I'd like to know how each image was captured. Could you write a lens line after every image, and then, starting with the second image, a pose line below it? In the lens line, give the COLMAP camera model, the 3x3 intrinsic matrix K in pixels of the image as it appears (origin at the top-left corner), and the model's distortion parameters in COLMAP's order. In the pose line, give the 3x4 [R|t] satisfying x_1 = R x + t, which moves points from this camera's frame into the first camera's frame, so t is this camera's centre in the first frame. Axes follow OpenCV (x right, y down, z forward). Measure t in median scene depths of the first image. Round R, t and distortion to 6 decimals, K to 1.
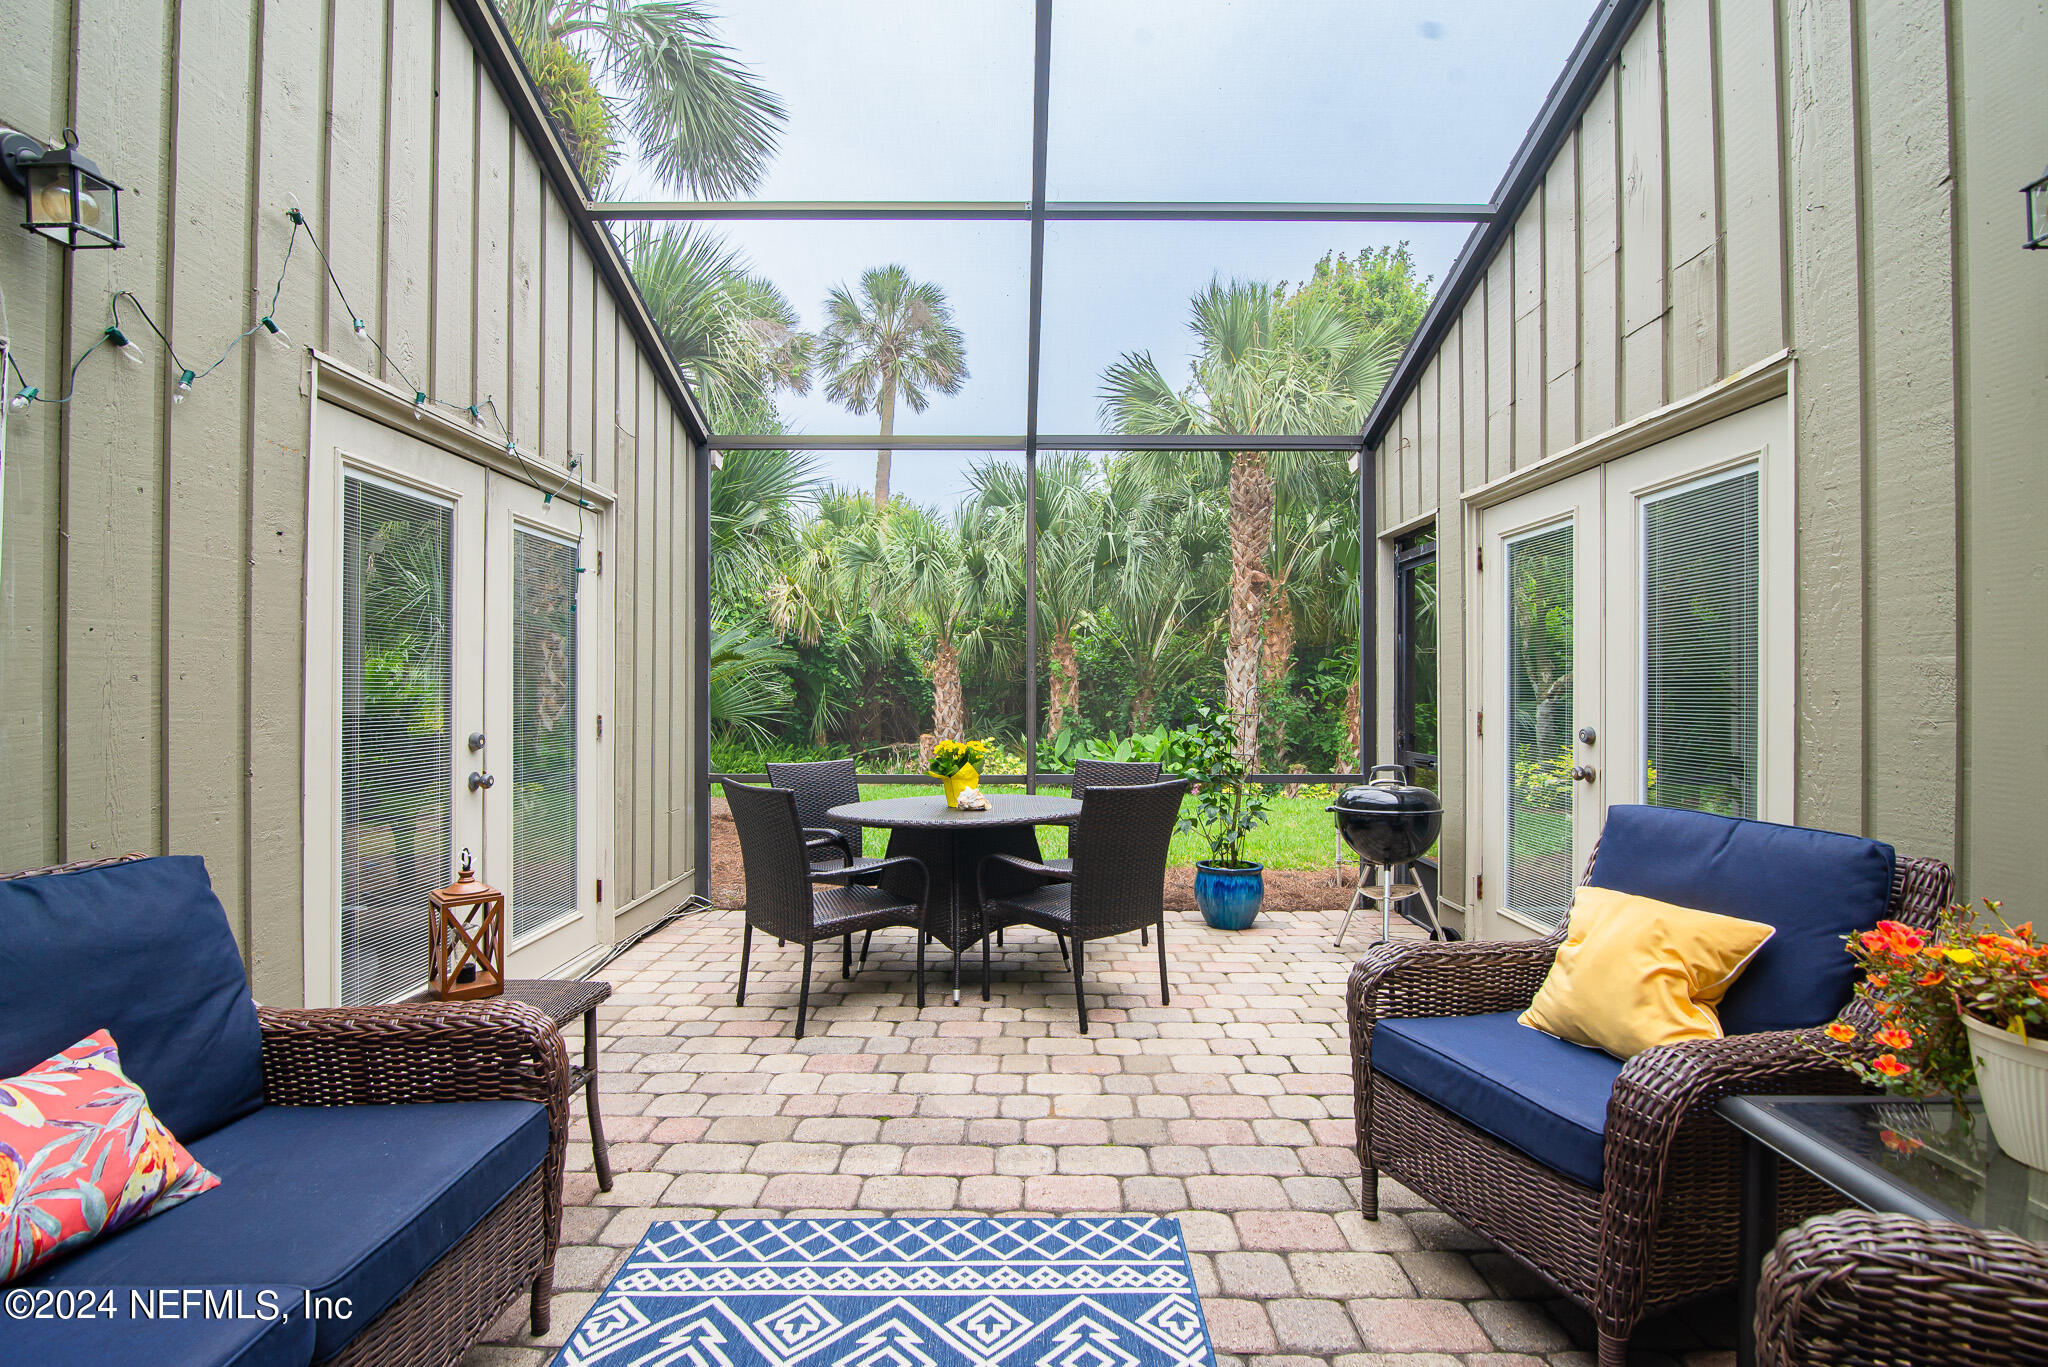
lens RADIAL K [[939.7, 0, 1020.9], [0, 939.7, 685.0], [0, 0, 1]] dist [-0.018484, 0.000447]
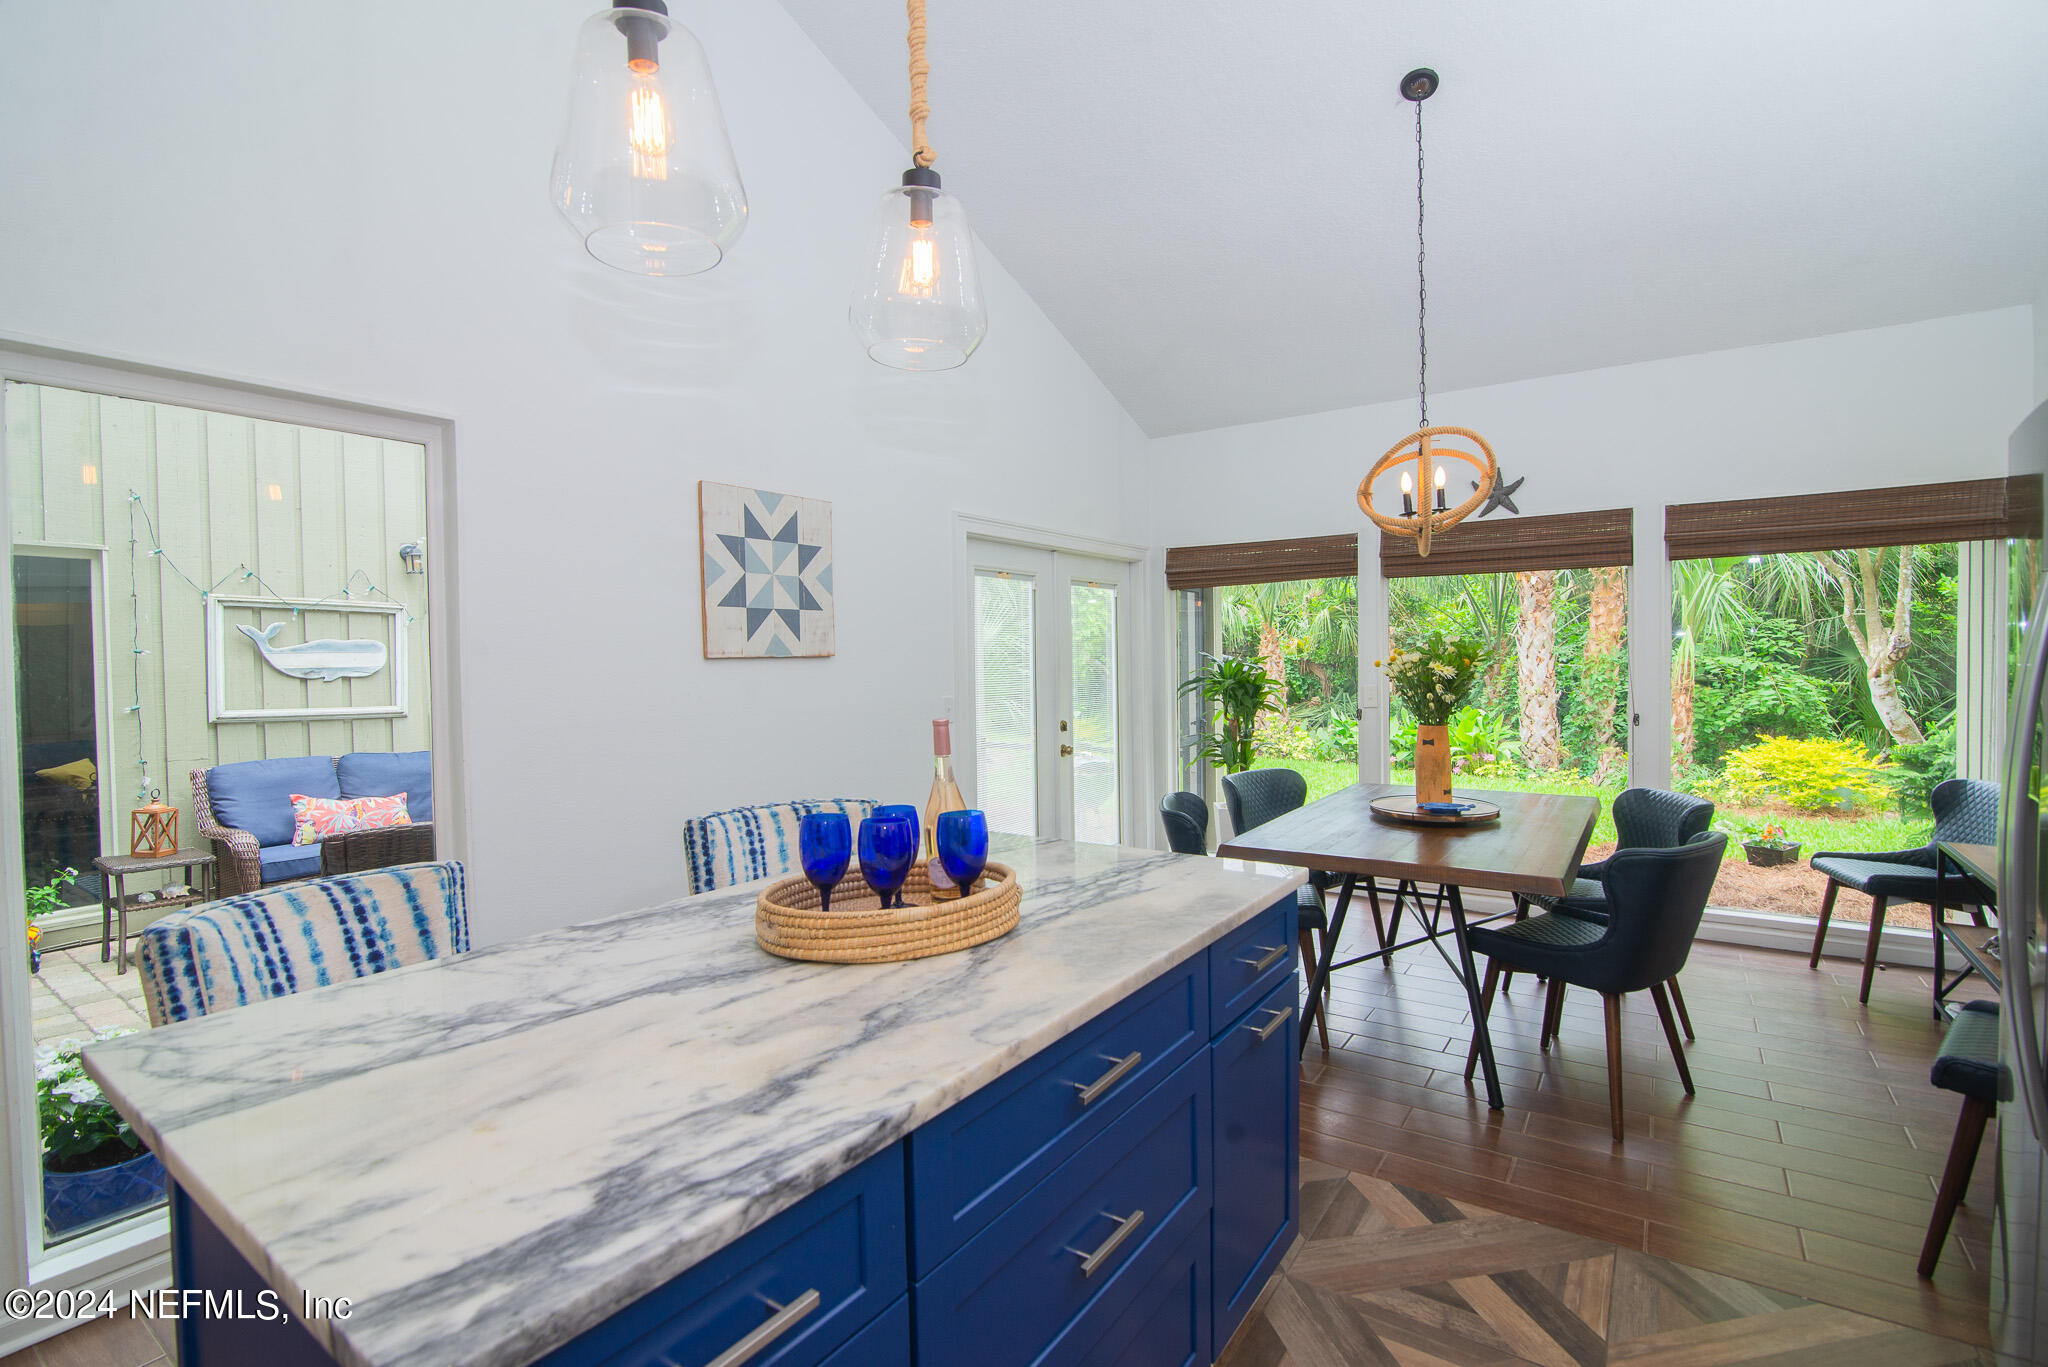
lens RADIAL K [[939.7, 0, 1020.9], [0, 939.7, 685.0], [0, 0, 1]] dist [-0.018484, 0.000447]
pose [[0.818045, -0.001701, -0.575152, 0.361709], [0.021562, 0.999383, 0.027713, -0.014241], [0.574750, -0.035072, 0.817577, -0.075324]]
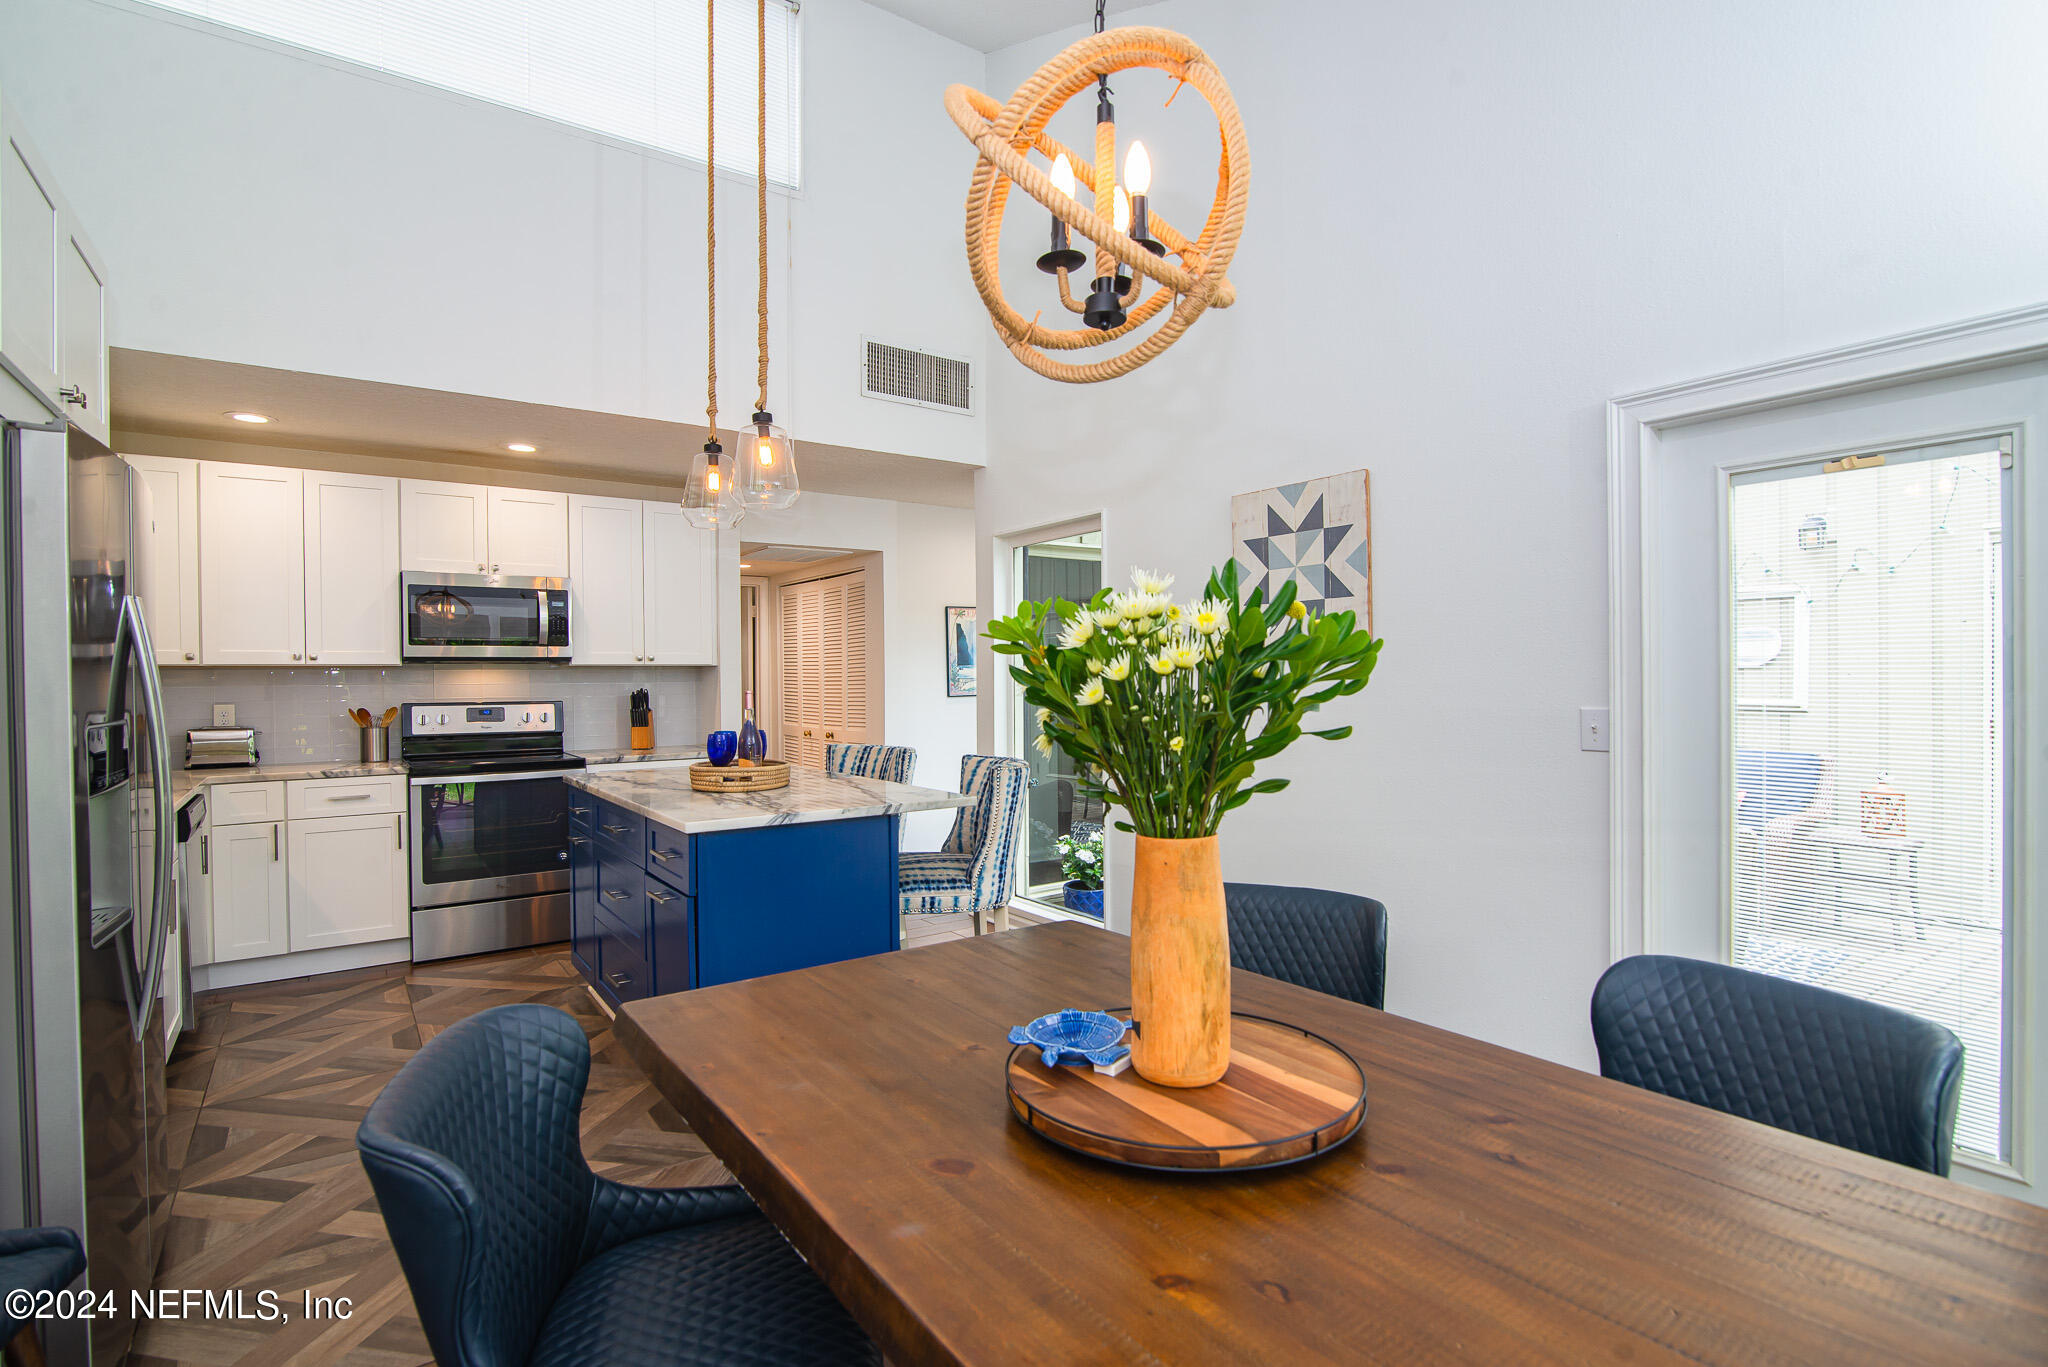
lens RADIAL K [[971.0, 0, 1024.0], [0, 971.0, 683.5], [0, 0, 1]] dist [0.000270, -0.000074]
pose [[-0.815381, 0.006726, -0.578885, 0.371295], [0.006263, 0.999976, 0.002797, -0.008407], [0.578890, -0.001345, -0.815404, 0.260685]]
